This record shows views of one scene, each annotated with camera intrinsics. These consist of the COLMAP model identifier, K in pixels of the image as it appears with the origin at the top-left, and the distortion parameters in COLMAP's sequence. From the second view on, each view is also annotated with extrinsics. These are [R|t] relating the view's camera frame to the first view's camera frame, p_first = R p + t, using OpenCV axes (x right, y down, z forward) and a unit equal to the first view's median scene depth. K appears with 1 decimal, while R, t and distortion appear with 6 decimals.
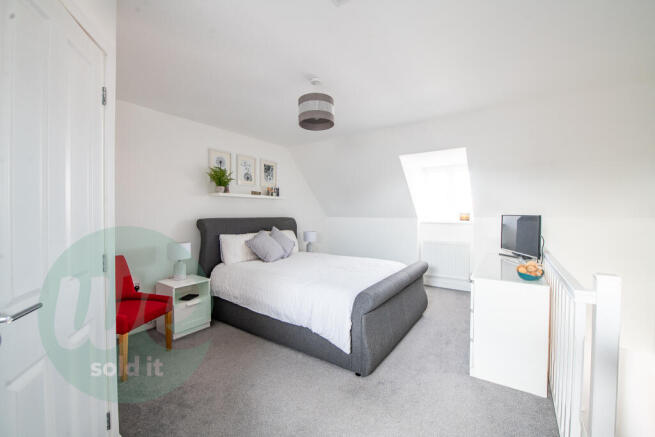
lens RADIAL K [[265.2, 0, 329.1], [0, 265.2, 216.6], [0, 0, 1]] dist [-0.001913, -0.000577]
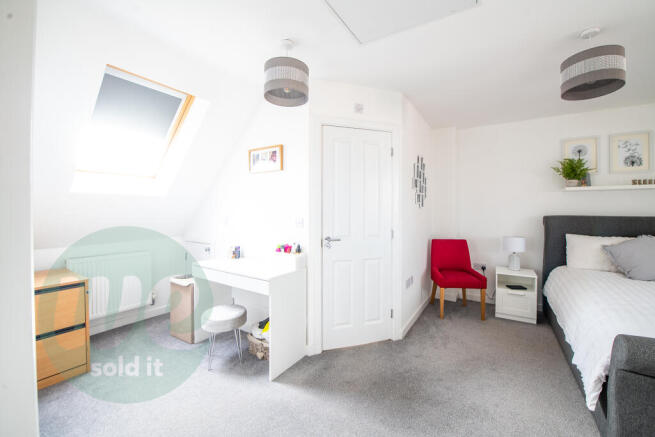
lens RADIAL K [[262.5, 0, 334.3], [0, 262.5, 209.9], [0, 0, 1]] dist [-0.017246, -0.001028]
pose [[0.054384, 0.001804, -0.998518, 0.430197], [-0.015933, 0.999873, 0.000939, -0.001548], [0.998393, 0.015858, 0.054405, 0.169603]]
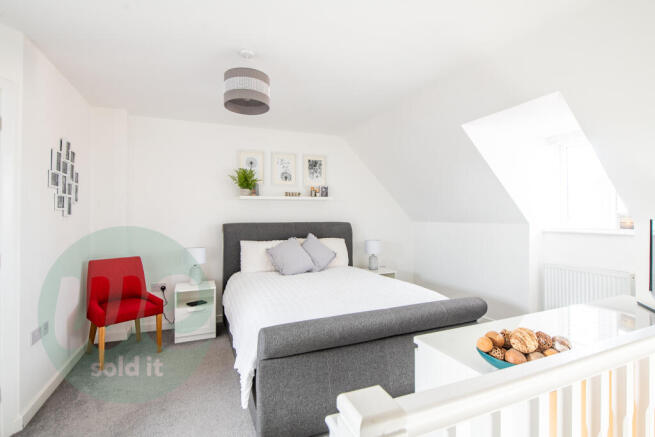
lens RADIAL K [[316.7, 0, 329.4], [0, 316.7, 212.6], [0, 0, 1]] dist [-0.004751, -0.000965]
pose [[0.847766, -0.012981, -0.530211, 0.453355], [0.000125, 0.999705, -0.024276, -0.003764], [0.530370, 0.020514, 0.847518, 0.224913]]
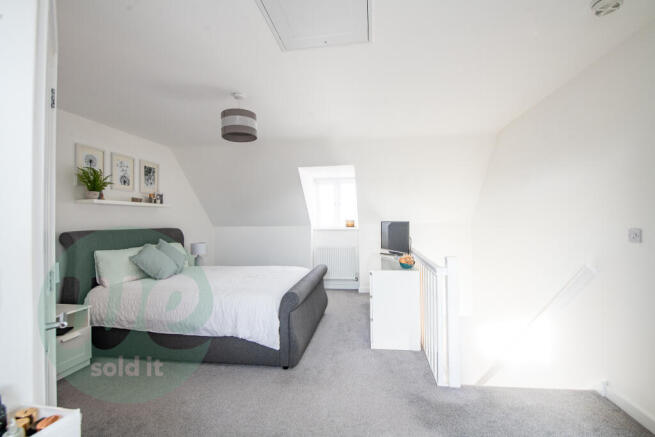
lens RADIAL K [[294.2, 0, 327.2], [0, 294.2, 215.5], [0, 0, 1]] dist [-0.004589, -0.000917]
pose [[0.900777, -0.006303, 0.434237, -0.163810], [0.021391, 0.999325, -0.029868, 0.001776], [-0.433755, 0.036193, 0.900303, -0.122448]]
